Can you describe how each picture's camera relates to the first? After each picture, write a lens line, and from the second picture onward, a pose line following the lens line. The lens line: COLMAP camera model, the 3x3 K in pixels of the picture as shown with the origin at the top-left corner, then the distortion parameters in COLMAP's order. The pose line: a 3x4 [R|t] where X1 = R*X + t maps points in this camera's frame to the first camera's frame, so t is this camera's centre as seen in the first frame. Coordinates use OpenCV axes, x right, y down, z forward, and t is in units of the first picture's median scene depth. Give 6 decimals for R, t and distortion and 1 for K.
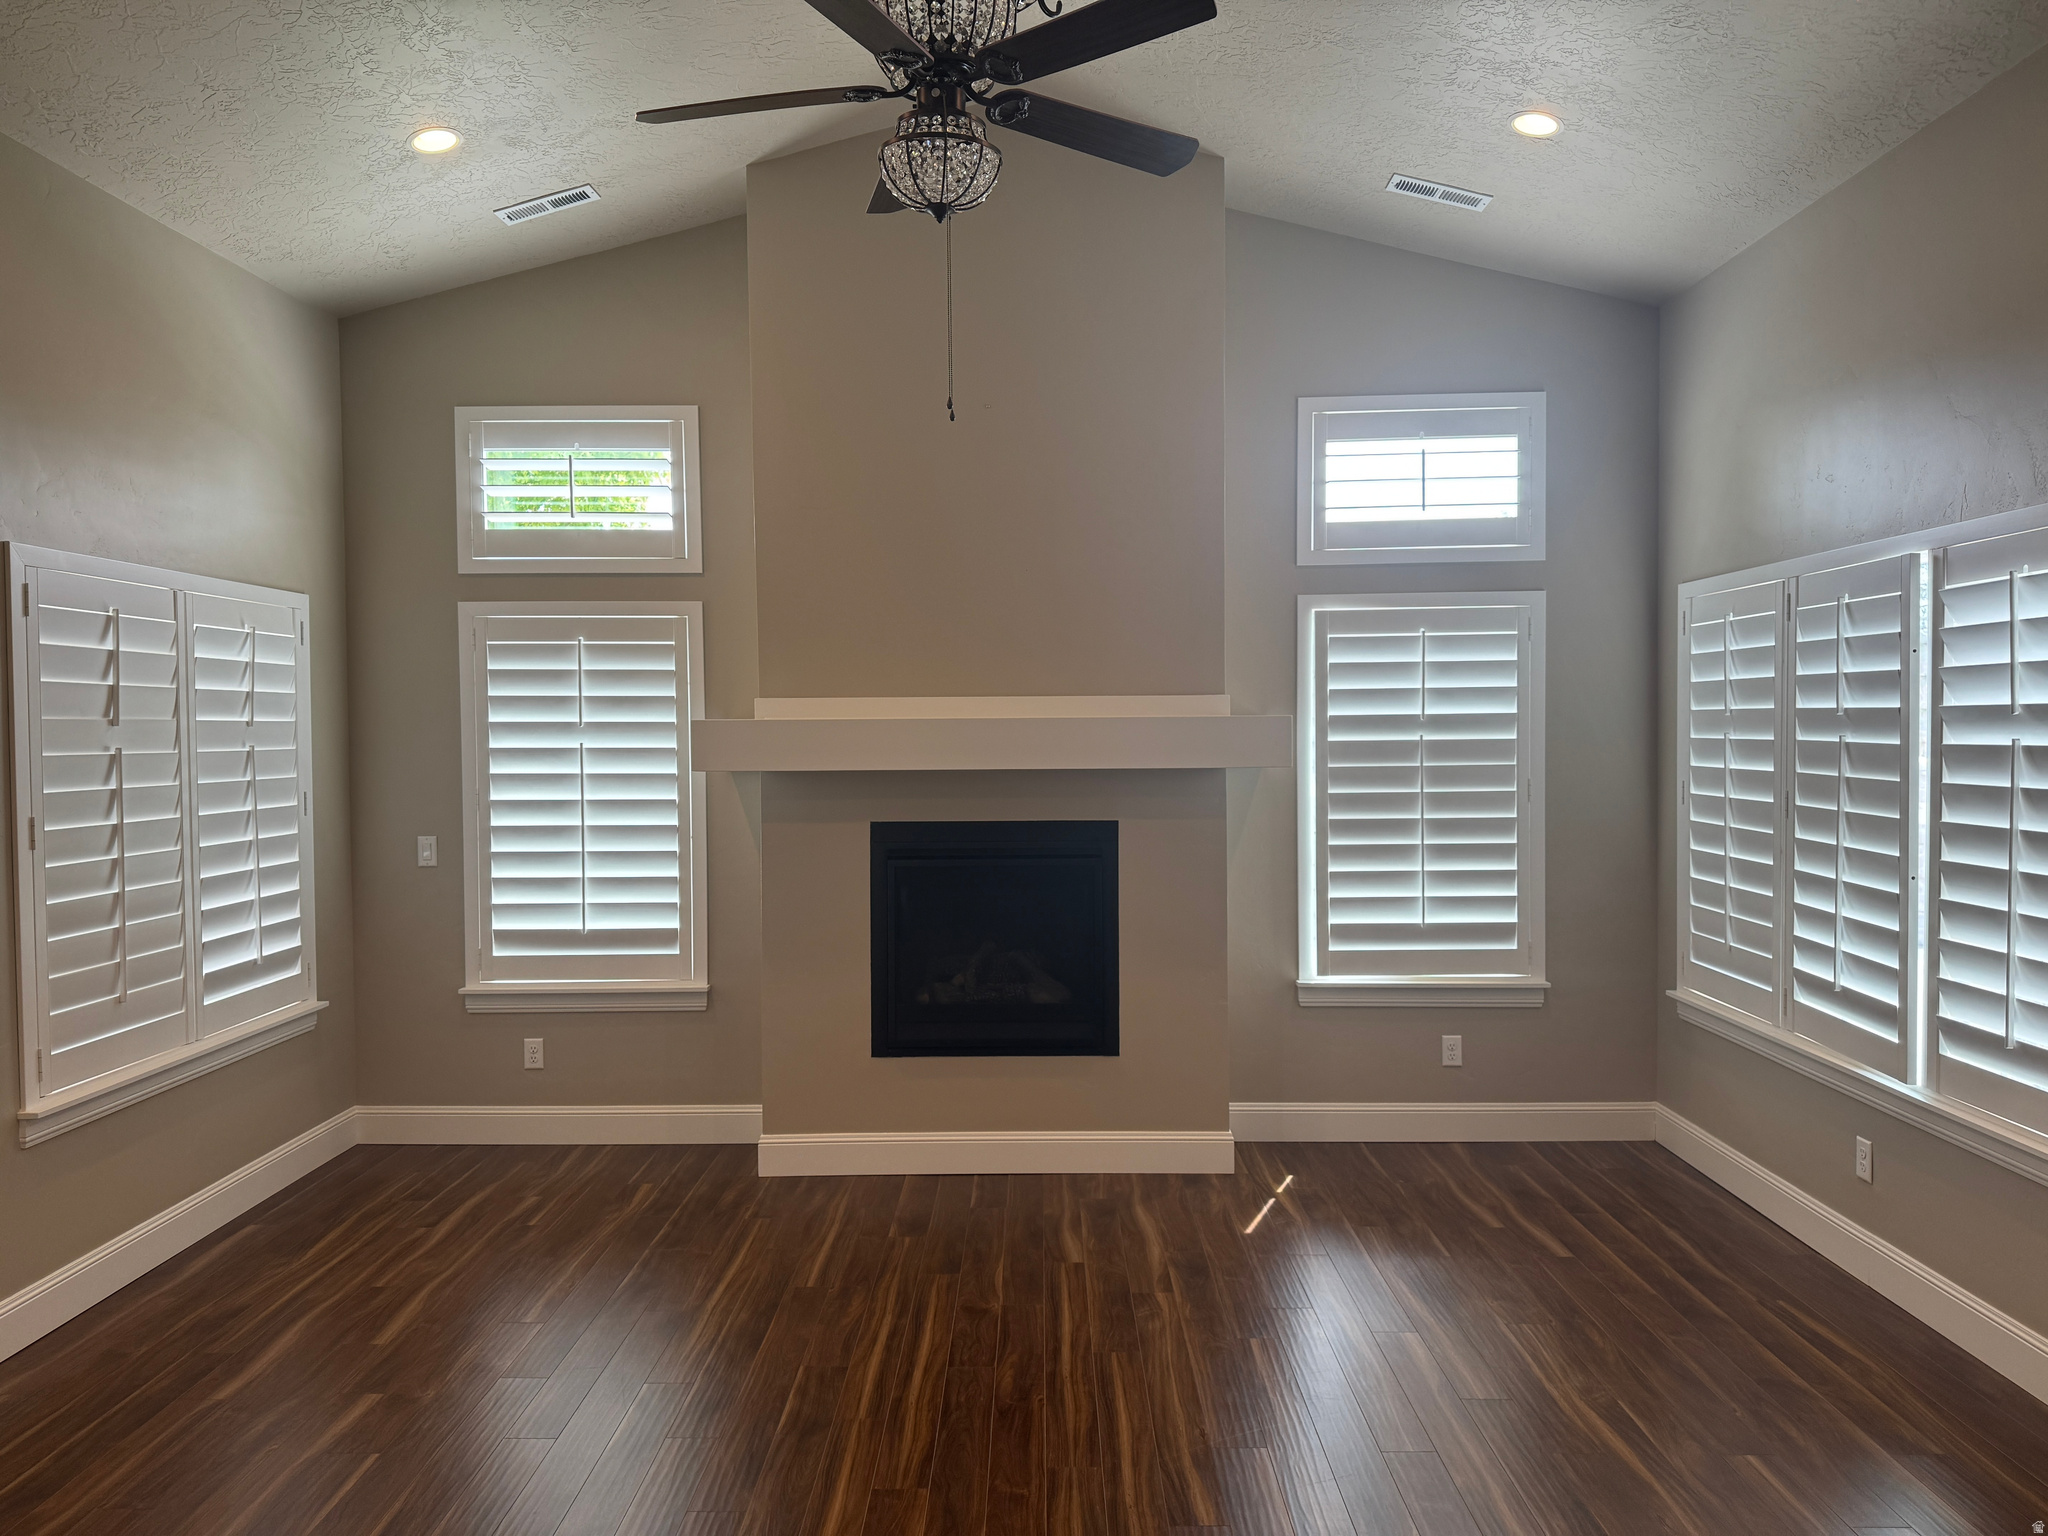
lens RADIAL K [[1432.4, 0, 1024.0], [0, 1432.4, 768.0], [0, 0, 1]] dist [0.120966, -0.174563]
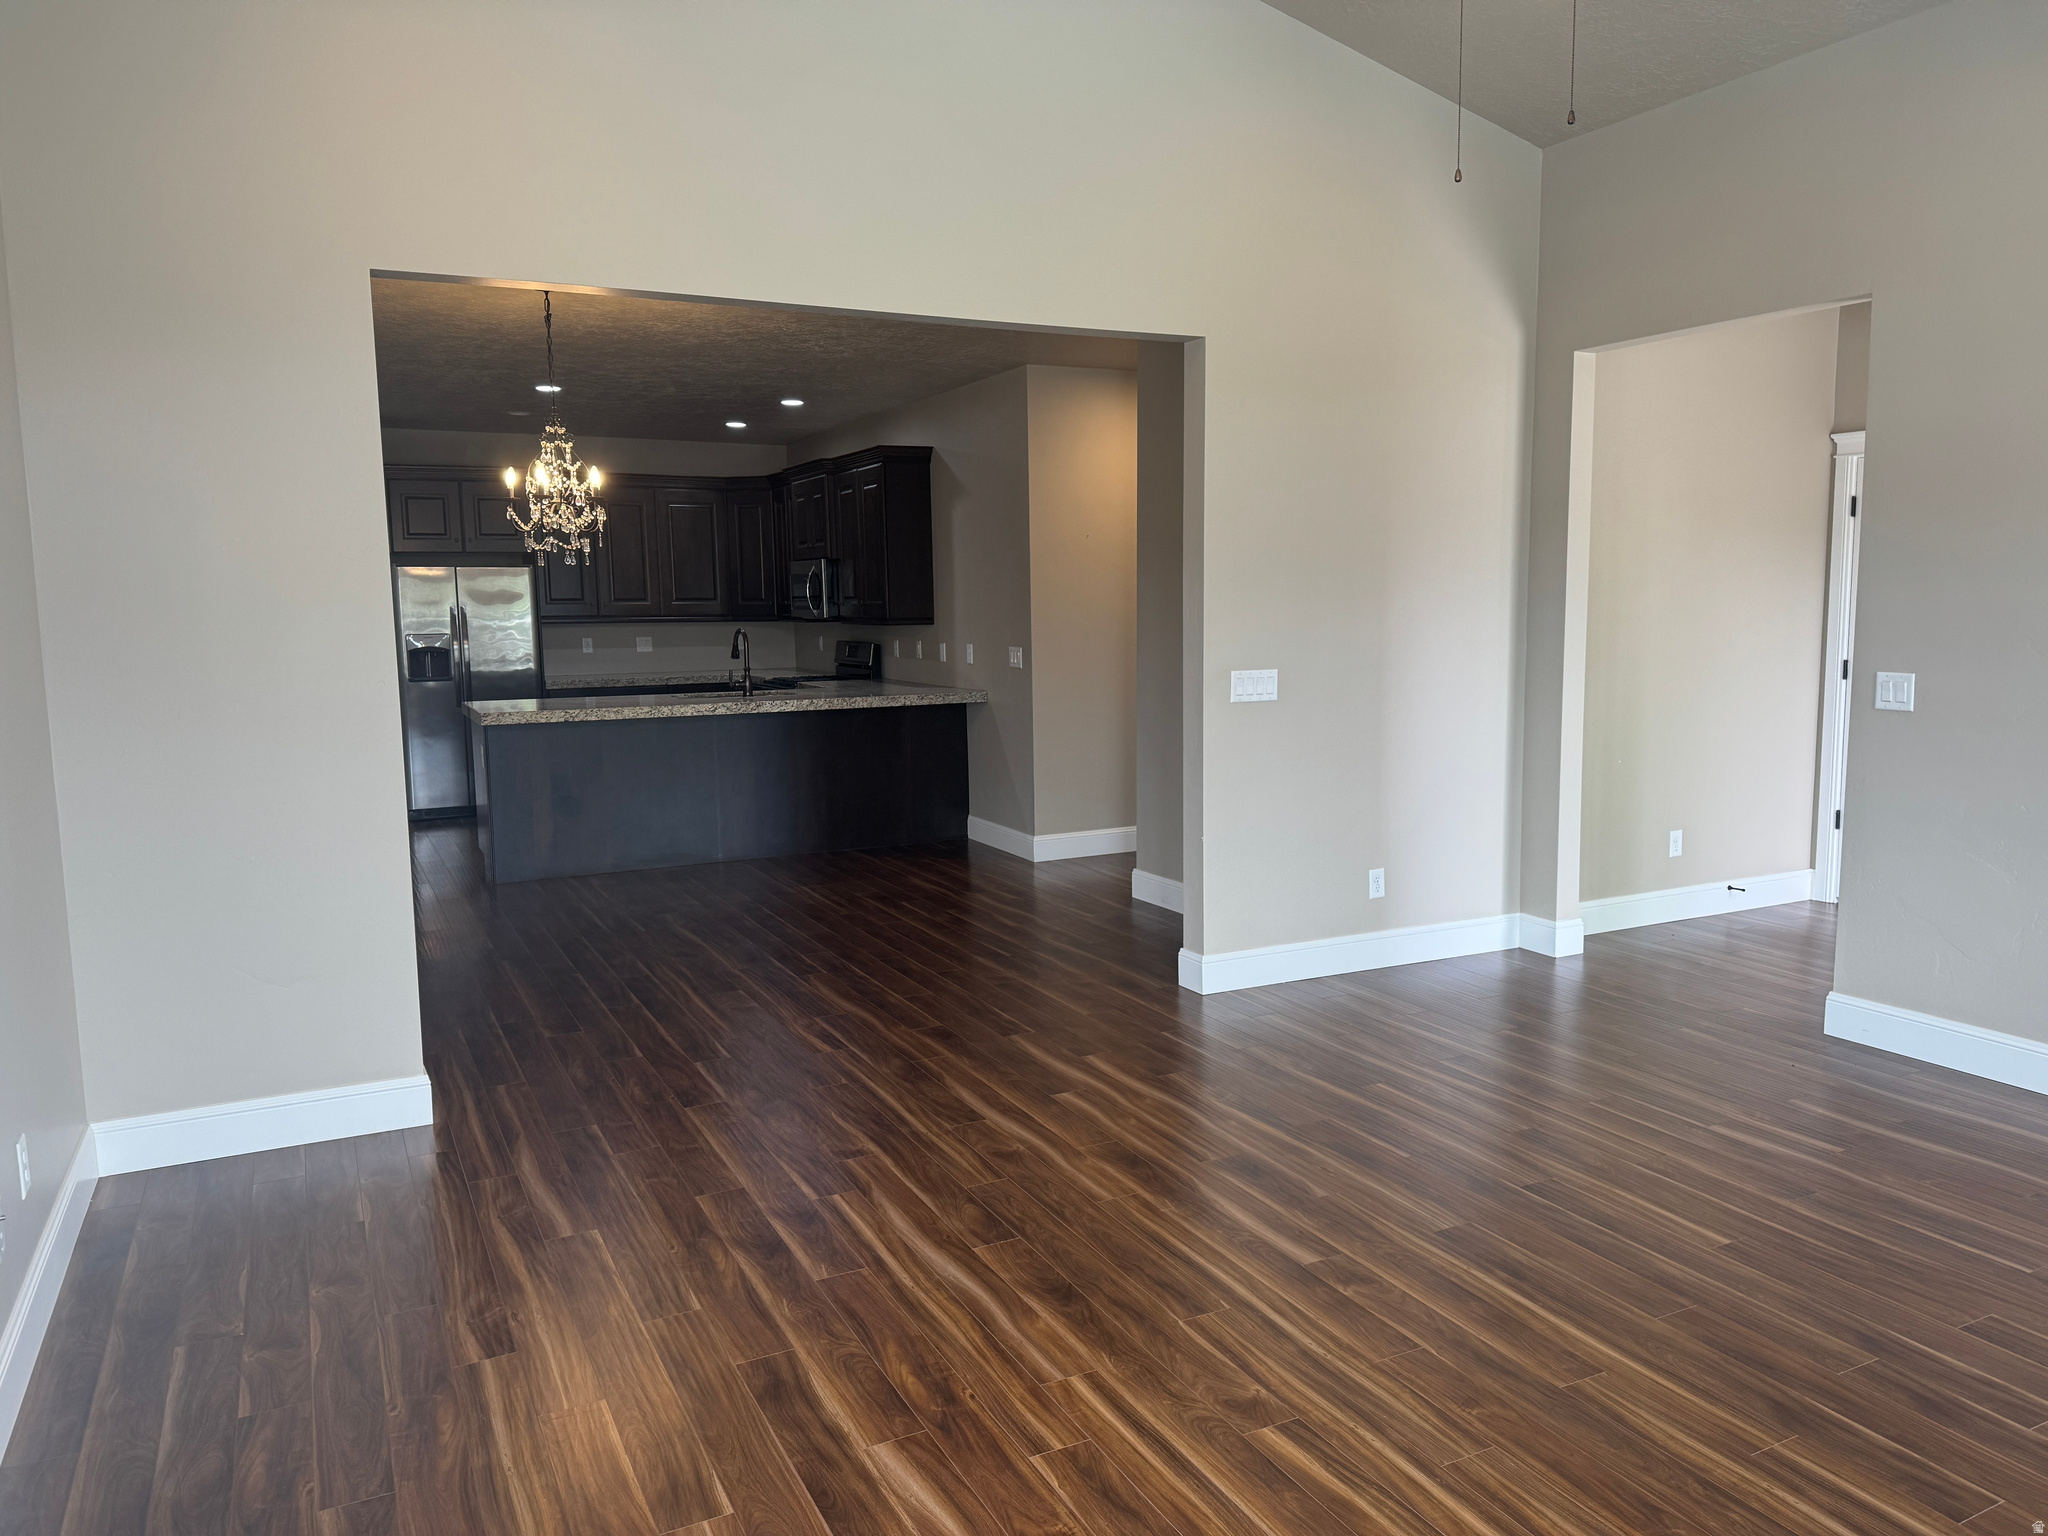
lens RADIAL K [[1432.4, 0, 1024.0], [0, 1432.4, 768.0], [0, 0, 1]] dist [0.120966, -0.174563]
pose [[-0.888432, 0.074367, -0.452944, 0.376777], [0.007654, 0.989051, 0.147377, -0.008604], [0.458945, 0.127467, -0.879274, 0.994224]]
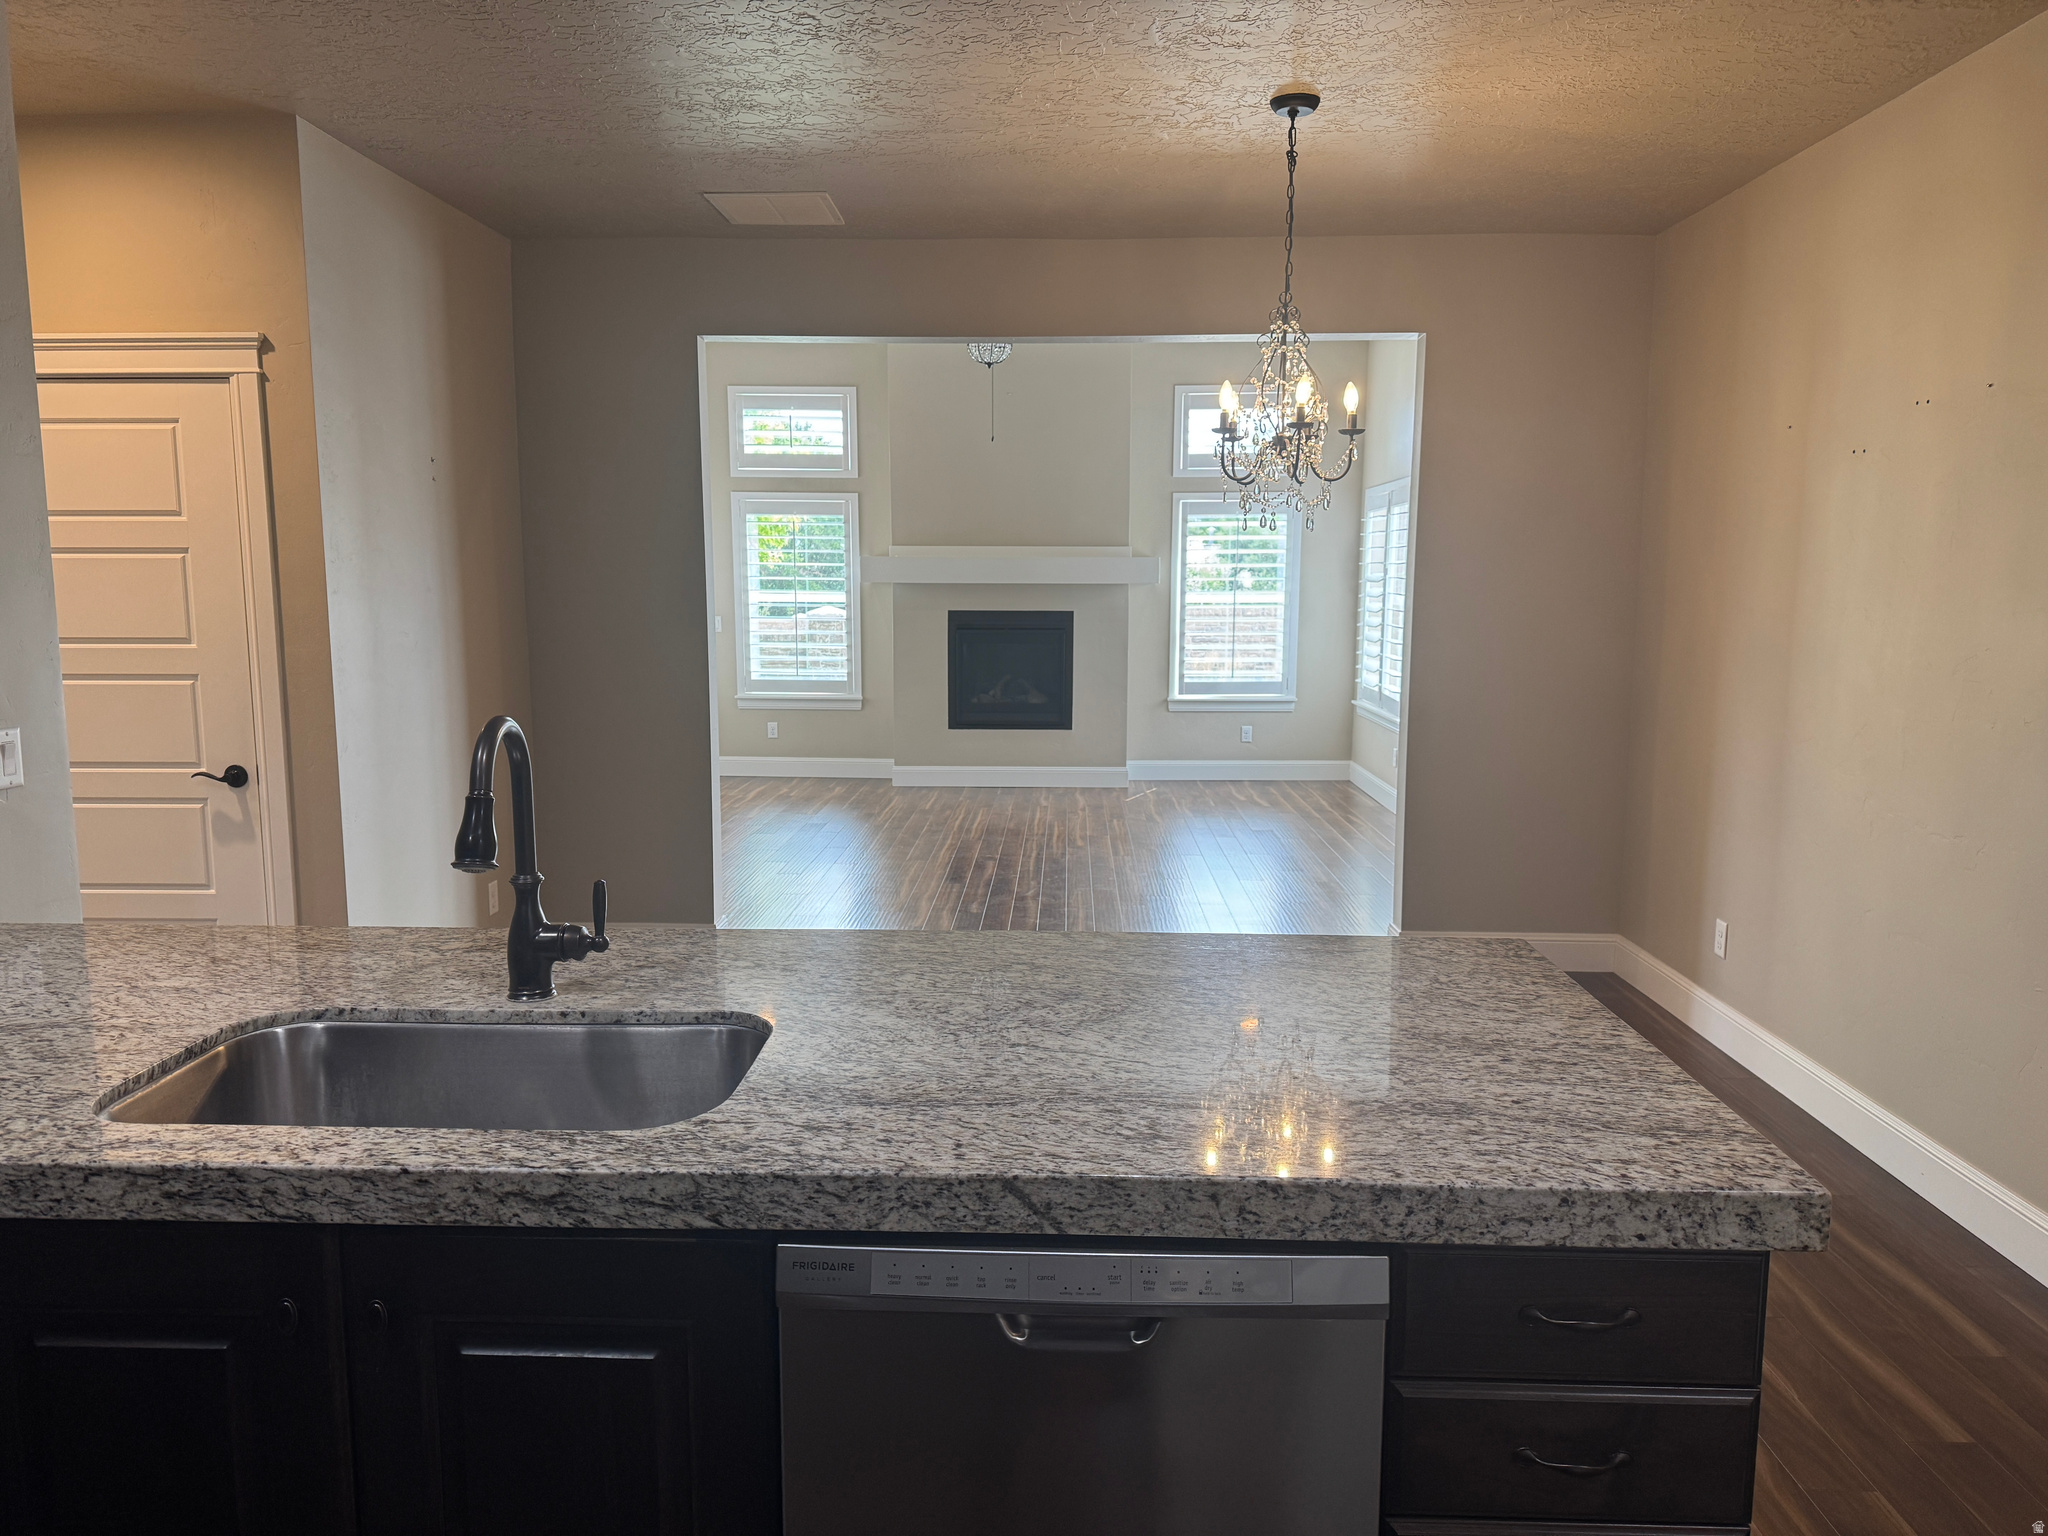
lens RADIAL K [[1424.9, 0, 1025.5], [0, 1424.9, 765.3], [0, 0, 1]] dist [0.109828, -0.171782]
pose [[0.999748, 0.013419, -0.018009, 0.039908], [-0.011477, 0.994518, 0.103934, 0.047670], [0.019305, -0.103701, 0.994421, -1.028730]]
